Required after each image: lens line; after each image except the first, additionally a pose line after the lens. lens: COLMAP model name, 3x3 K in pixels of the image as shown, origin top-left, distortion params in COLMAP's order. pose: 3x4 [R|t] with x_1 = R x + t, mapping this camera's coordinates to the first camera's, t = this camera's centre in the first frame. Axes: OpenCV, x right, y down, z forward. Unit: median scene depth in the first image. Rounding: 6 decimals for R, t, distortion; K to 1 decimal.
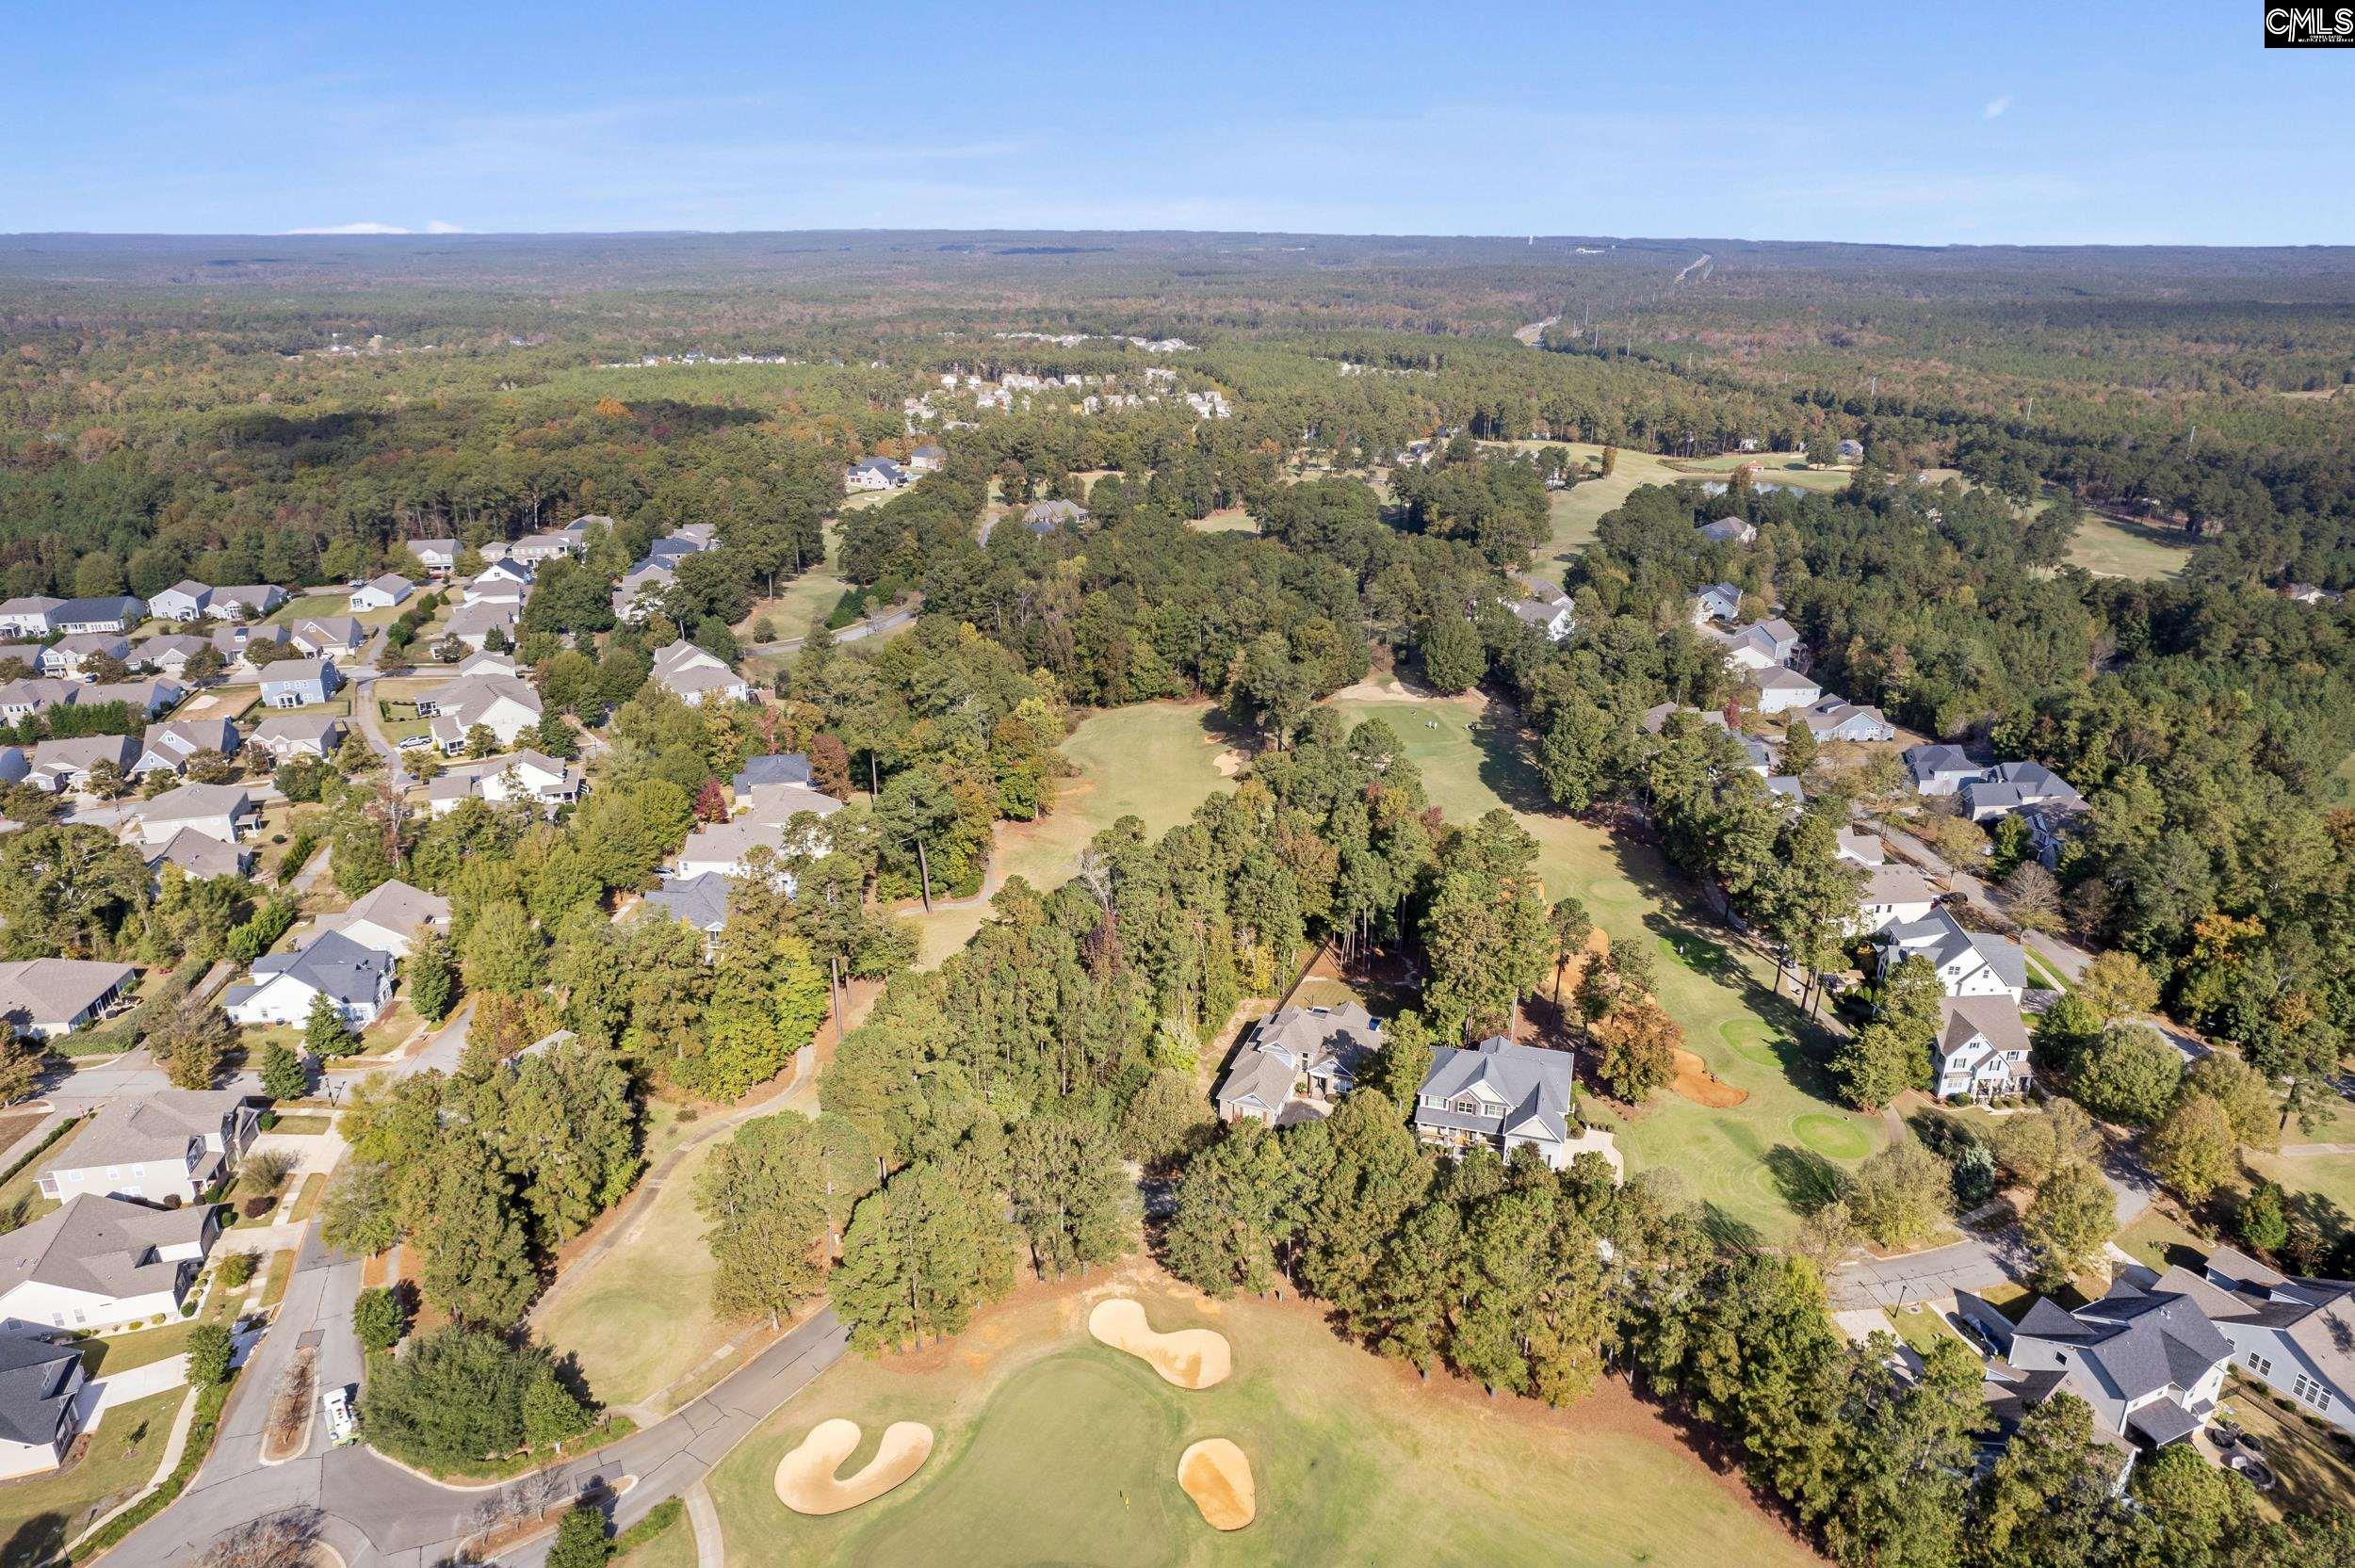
lens RADIAL K [[1505.8, 0, 1178.2], [0, 1505.8, 796.0], [0, 0, 1]] dist [-0.077547, 0.065606]
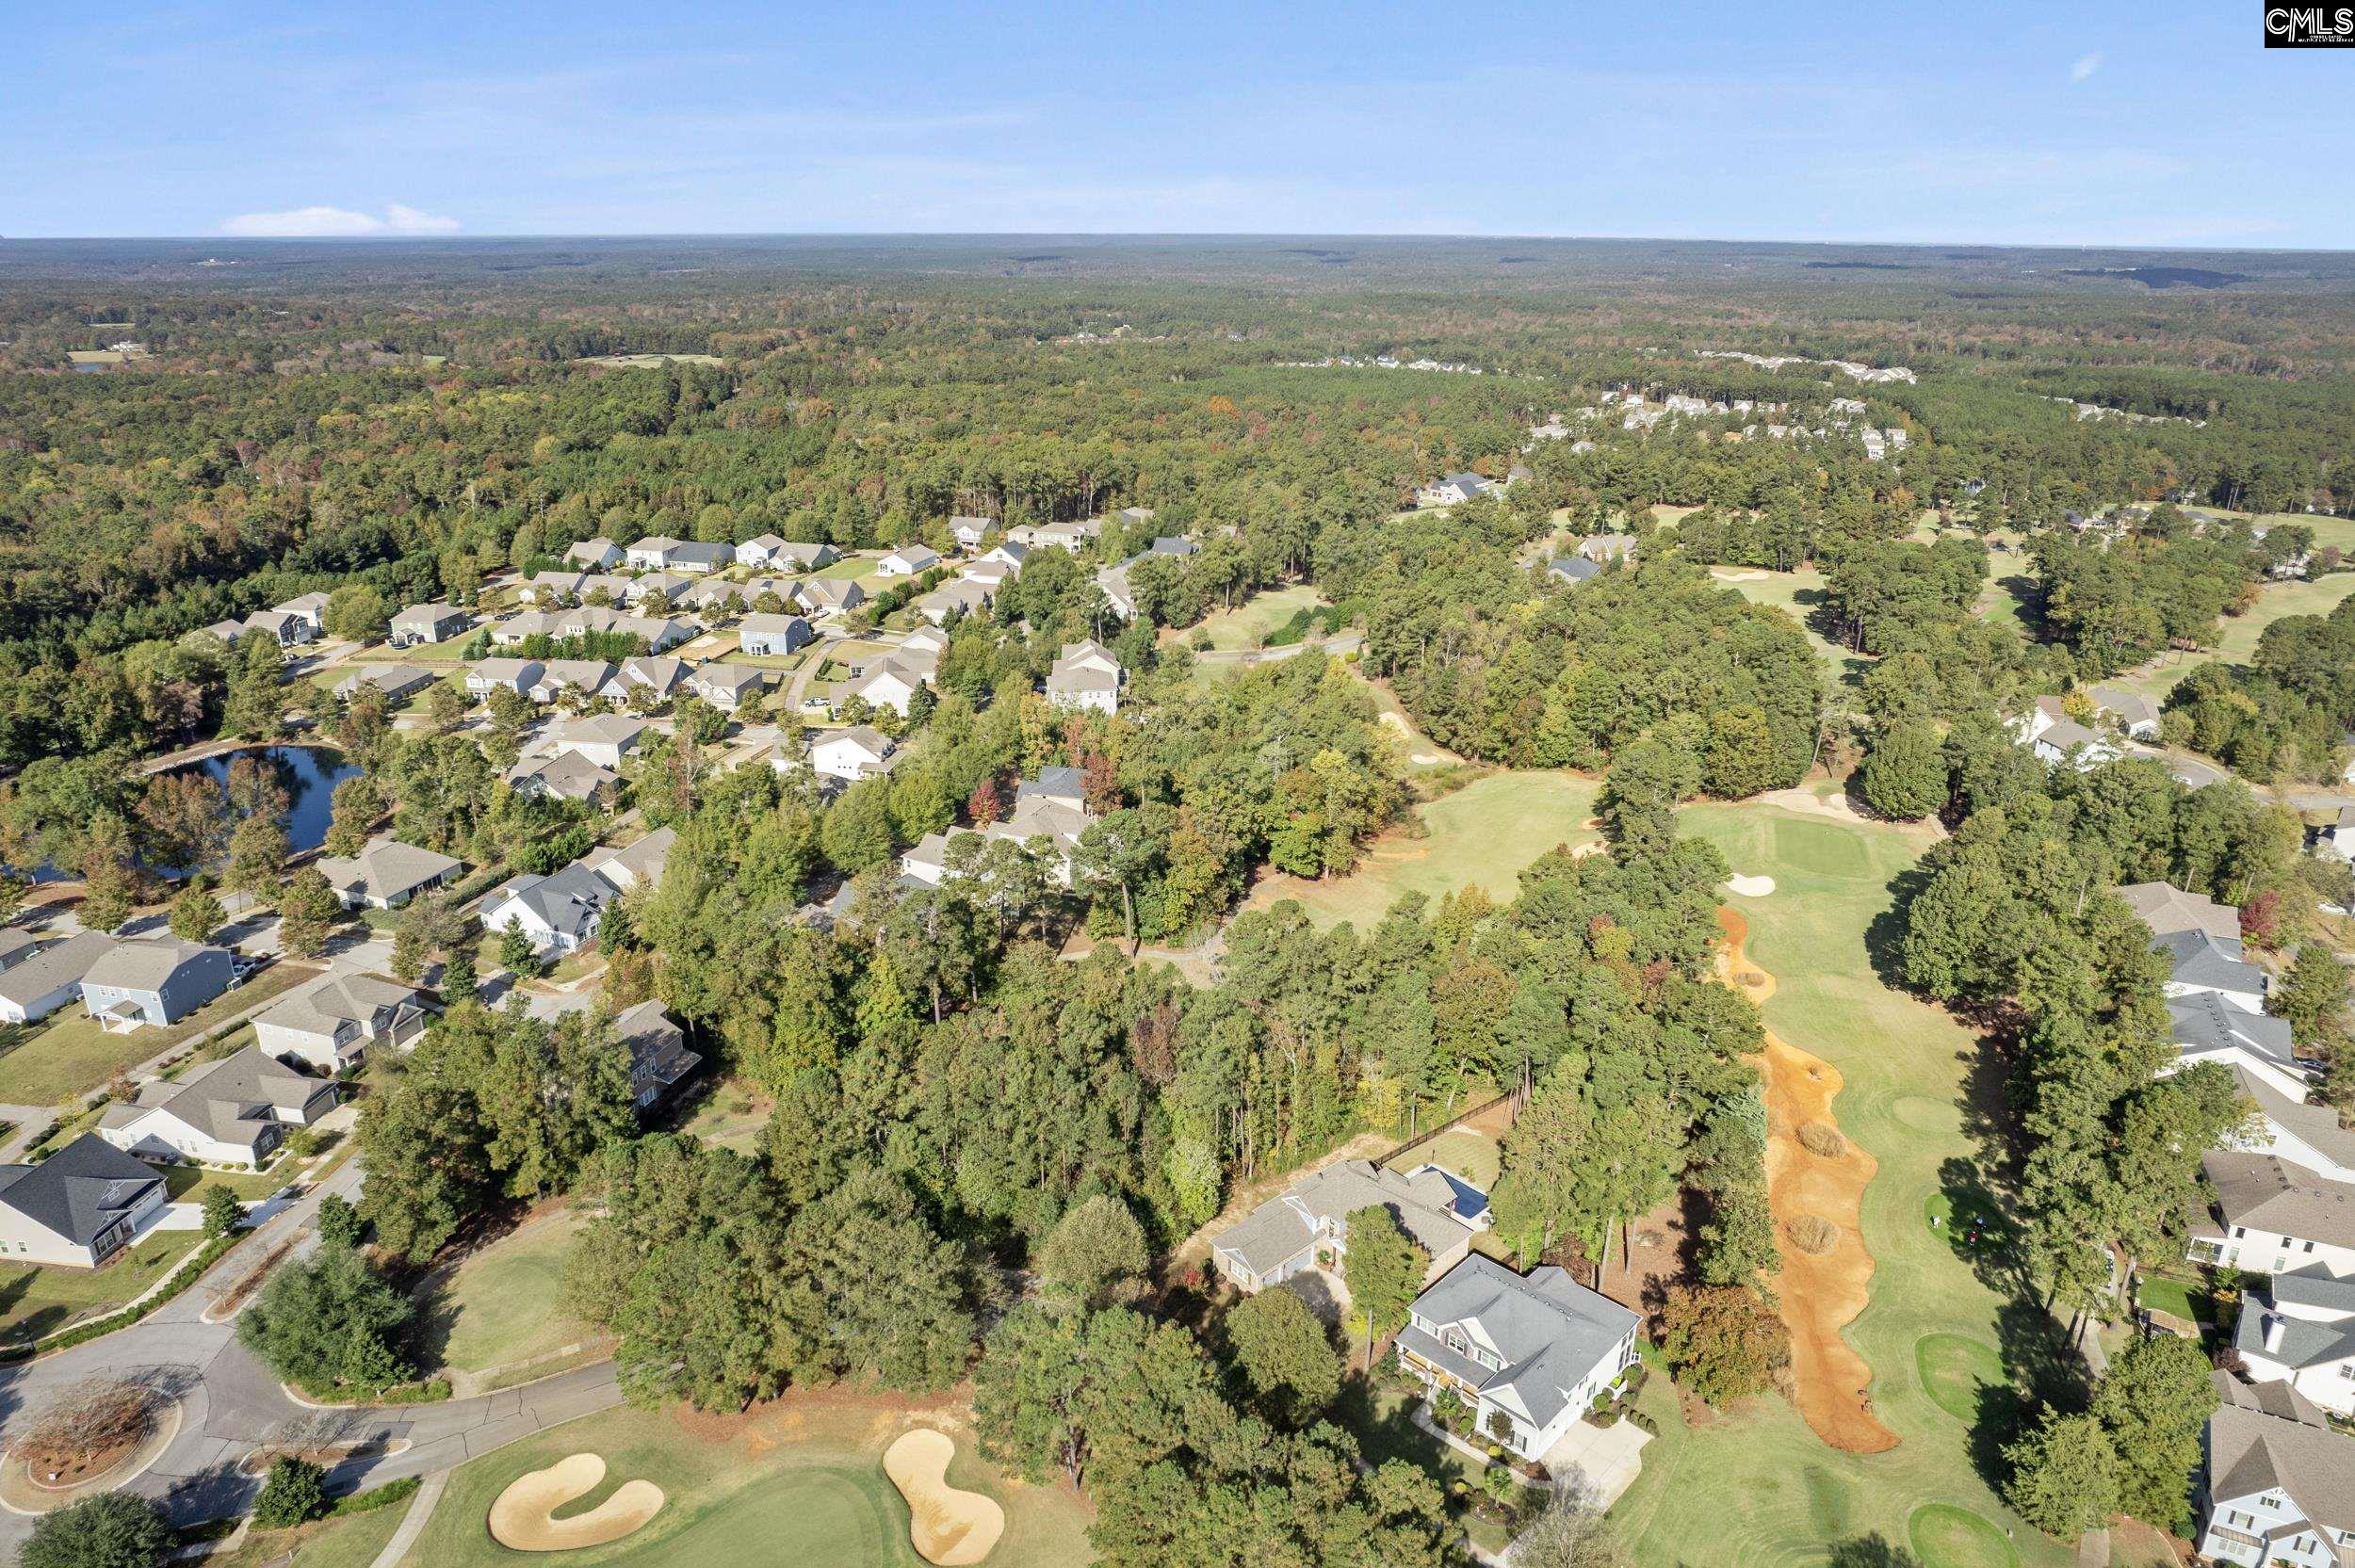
lens RADIAL K [[1508.8, 0, 1177.5], [0, 1508.8, 784.0], [0, 0, 1]] dist [-0.069571, 0.057089]
pose [[0.887144, 0.160629, -0.432636, 0.174210], [-0.166187, 0.985772, 0.025222, -0.040572], [0.430531, 0.049522, 0.901216, 0.096458]]
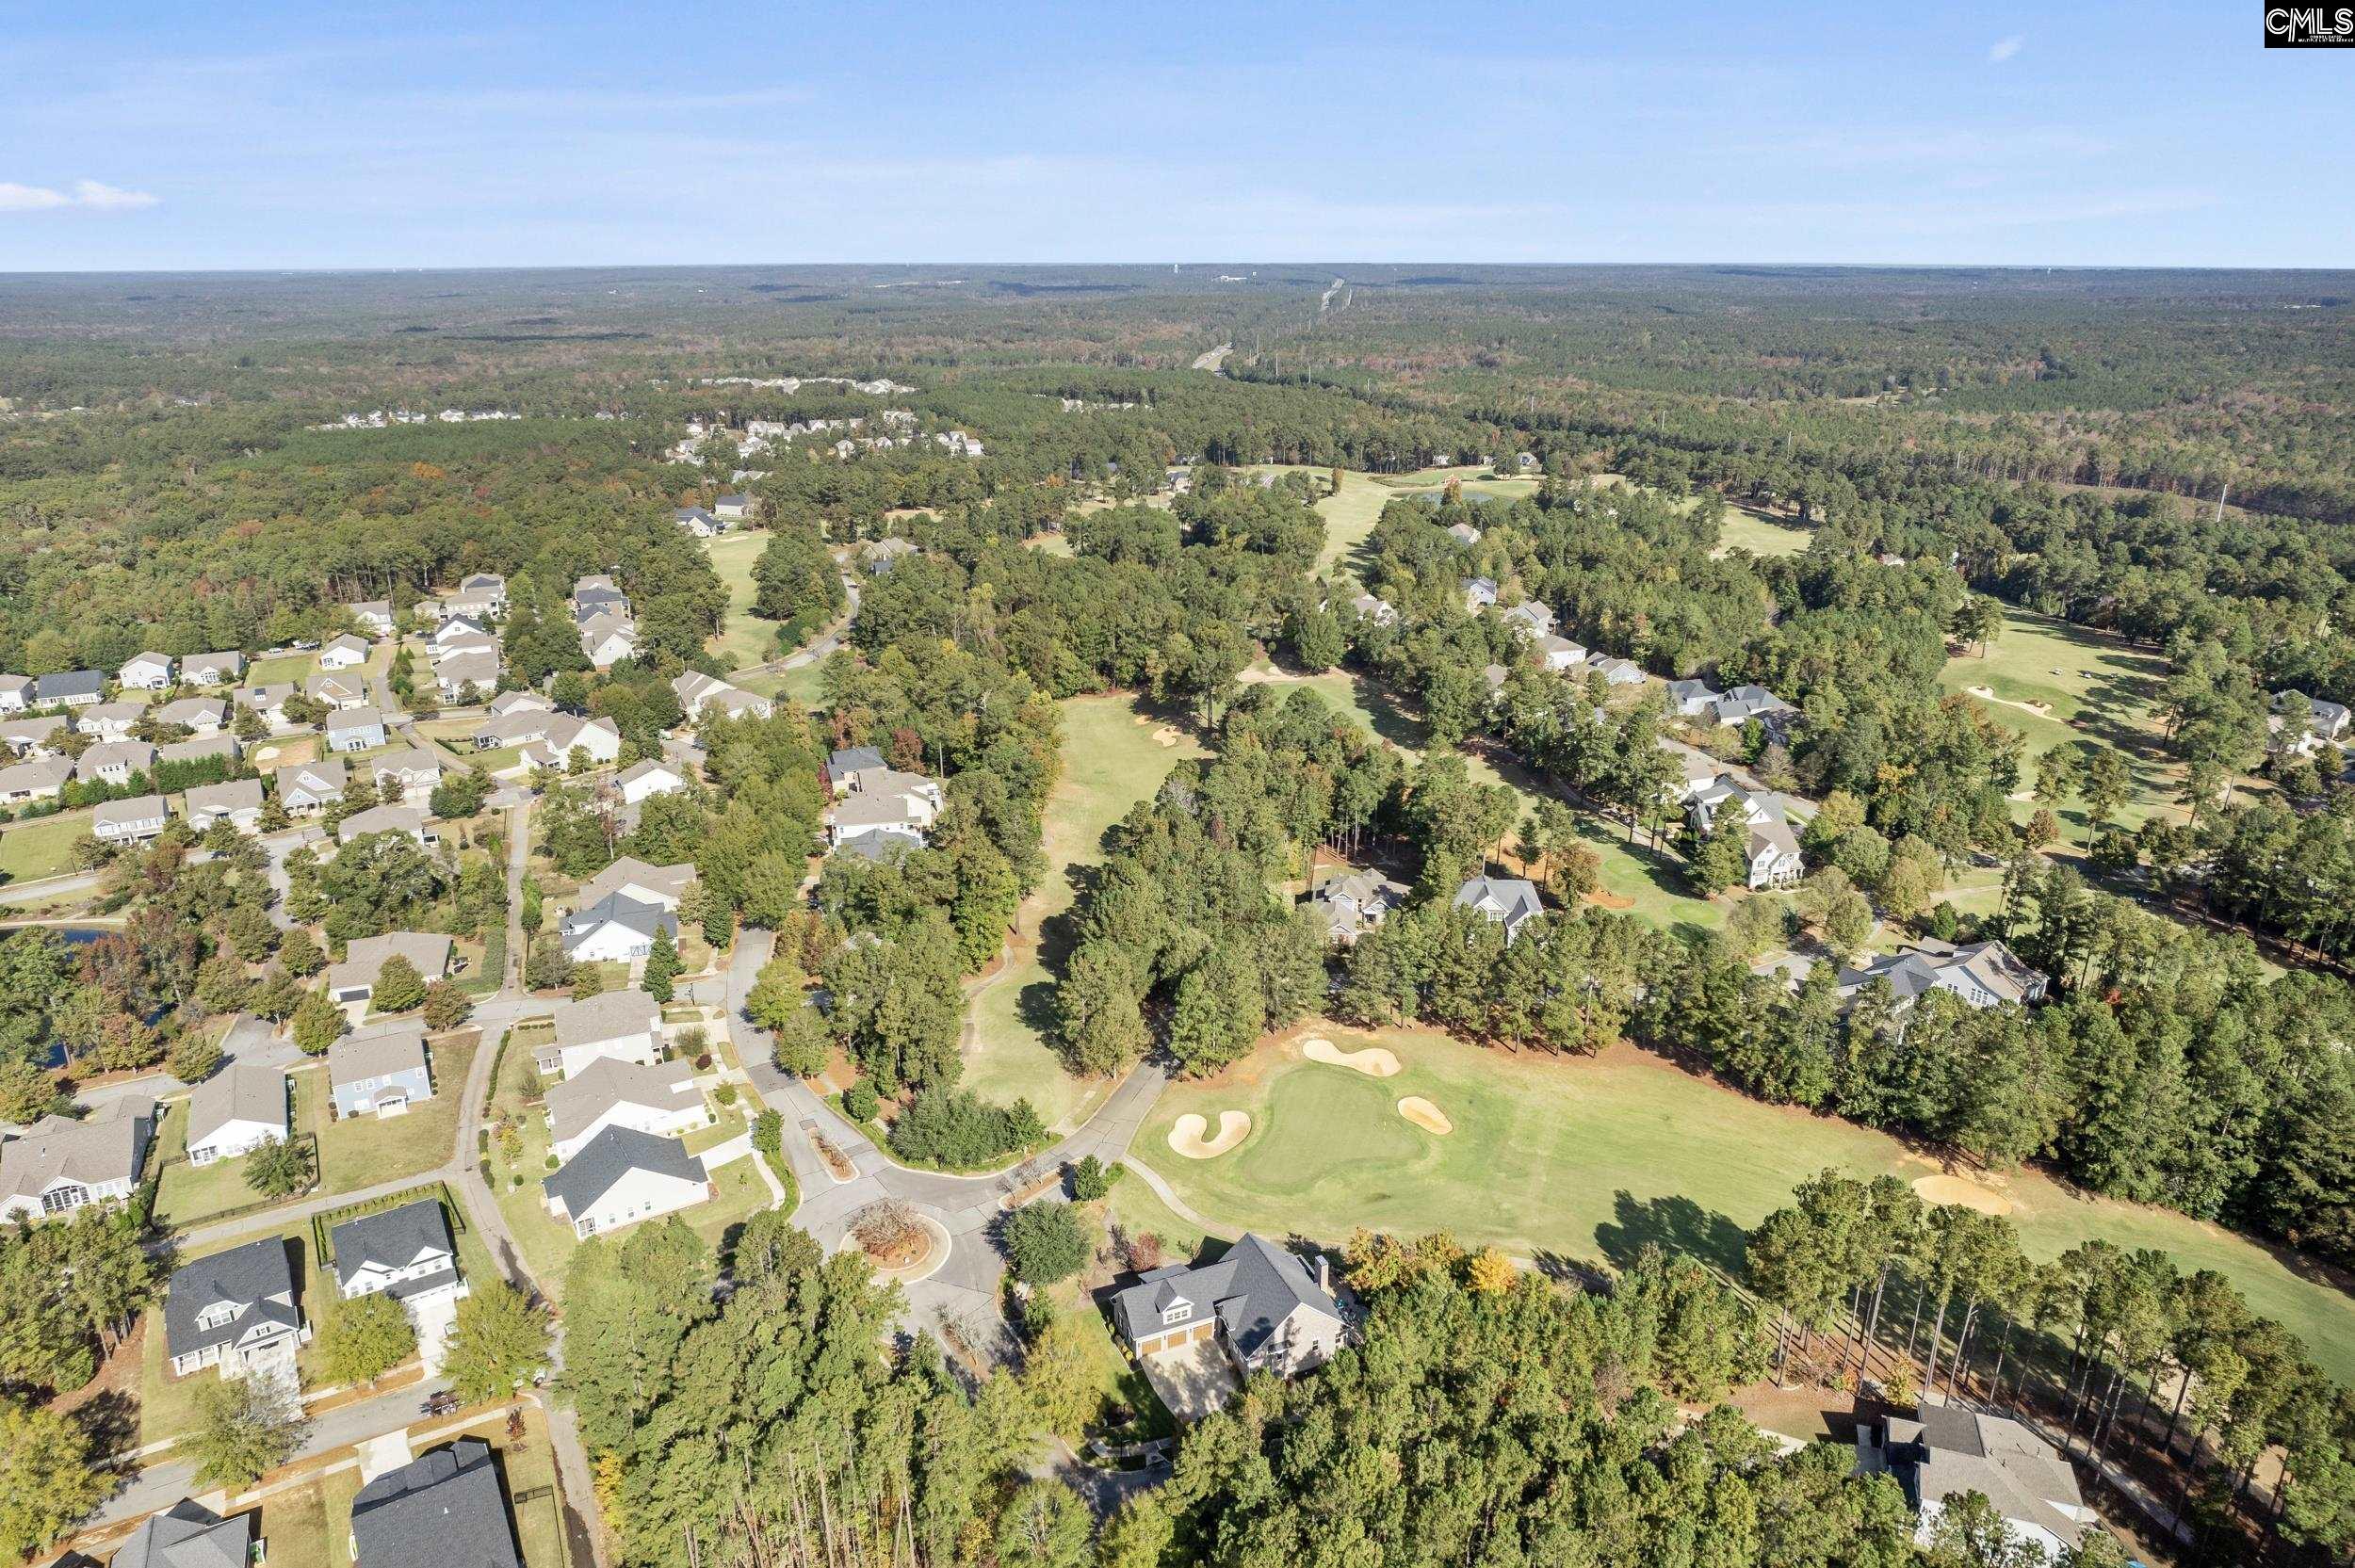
lens RADIAL K [[1505.8, 0, 1178.2], [0, 1505.8, 796.0], [0, 0, 1]] dist [-0.077547, 0.065606]
pose [[0.974175, -0.084604, 0.209346, -0.203221], [0.088169, 0.996075, -0.007739, 0.034435], [-0.207869, 0.025997, 0.977811, -0.212569]]
